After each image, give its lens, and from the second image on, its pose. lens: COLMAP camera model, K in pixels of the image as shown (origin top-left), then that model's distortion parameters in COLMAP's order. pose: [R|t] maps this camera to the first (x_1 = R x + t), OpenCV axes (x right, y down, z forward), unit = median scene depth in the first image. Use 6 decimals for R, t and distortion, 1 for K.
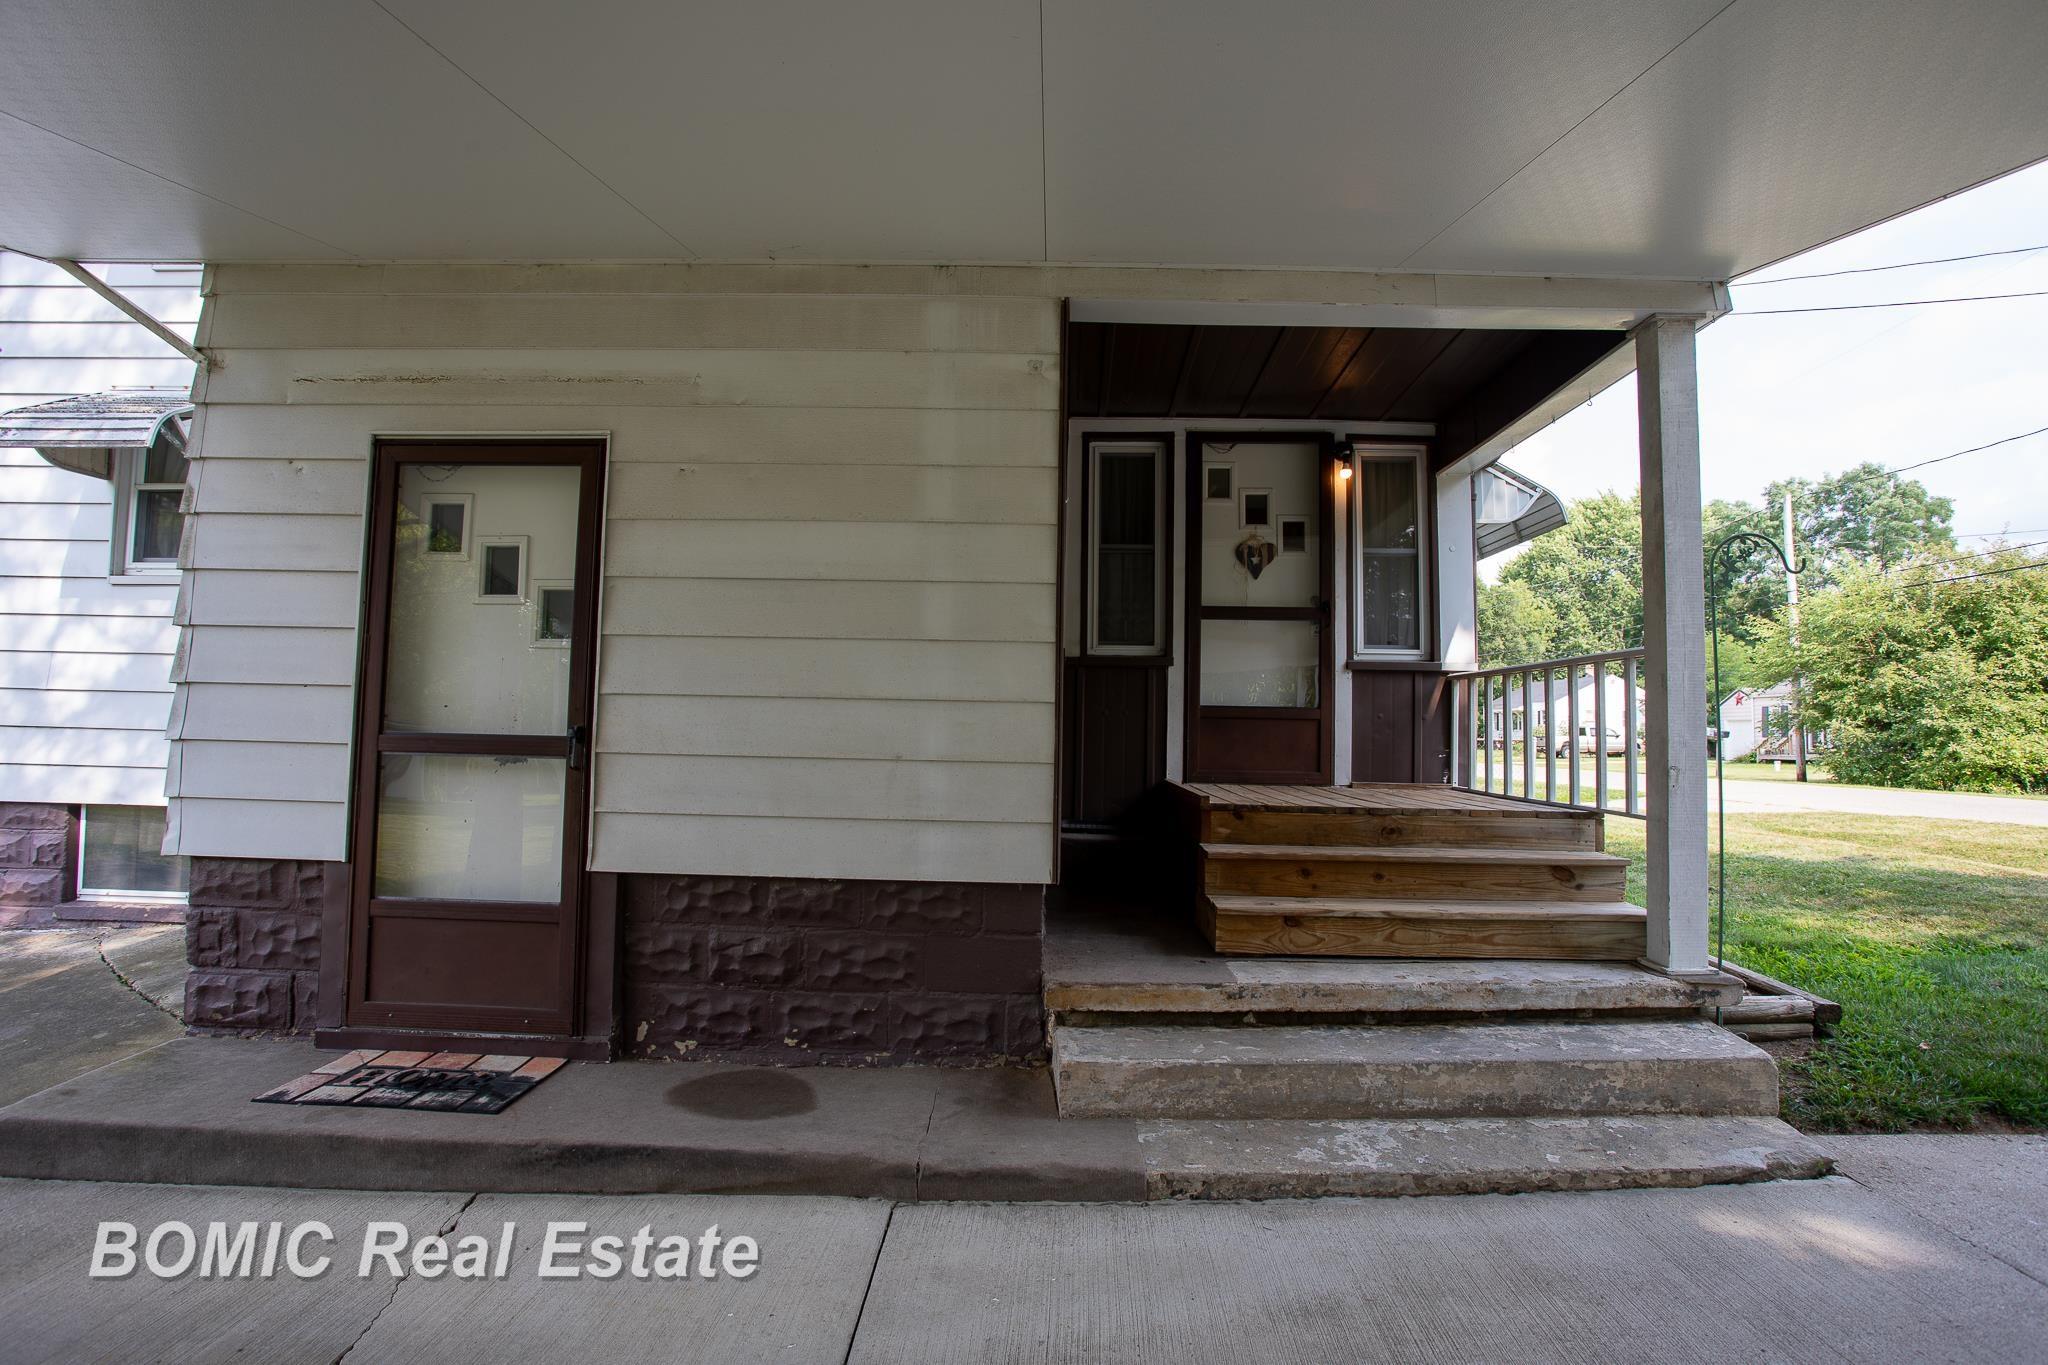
lens RADIAL K [[1010.9, 0, 1033.6], [0, 1010.9, 670.5], [0, 0, 1]] dist [-0.060853, 0.027575]
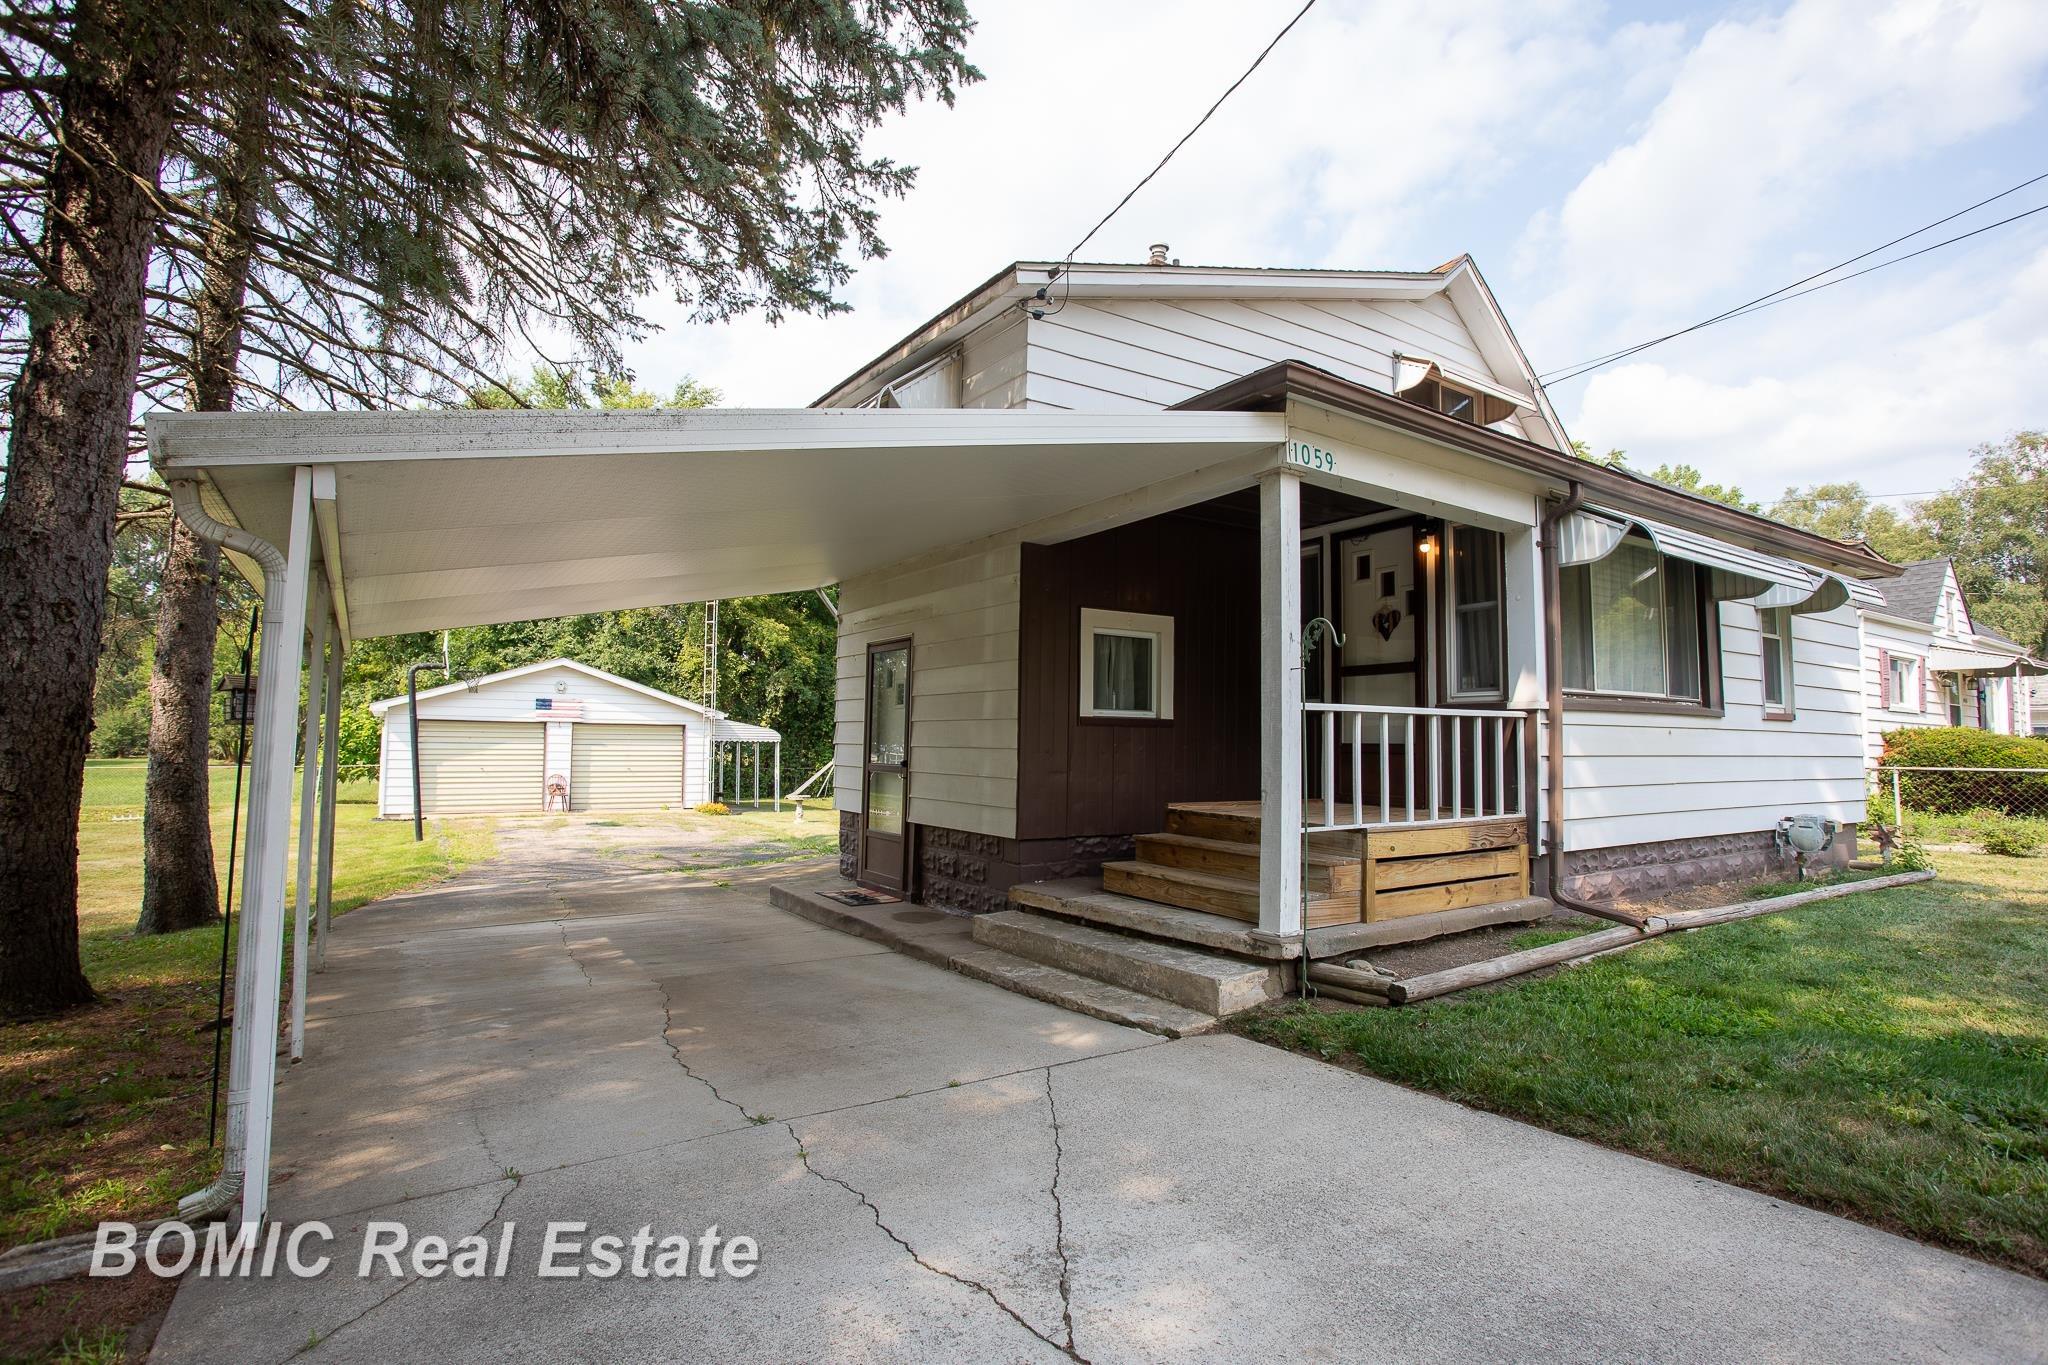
lens RADIAL K [[1010.9, 0, 1033.6], [0, 1010.9, 670.5], [0, 0, 1]] dist [-0.060853, 0.027575]
pose [[0.566023, -0.070322, -0.821385, 1.677845], [0.048006, 0.997476, -0.052317, -0.016797], [0.822990, -0.009819, 0.567970, -0.107379]]
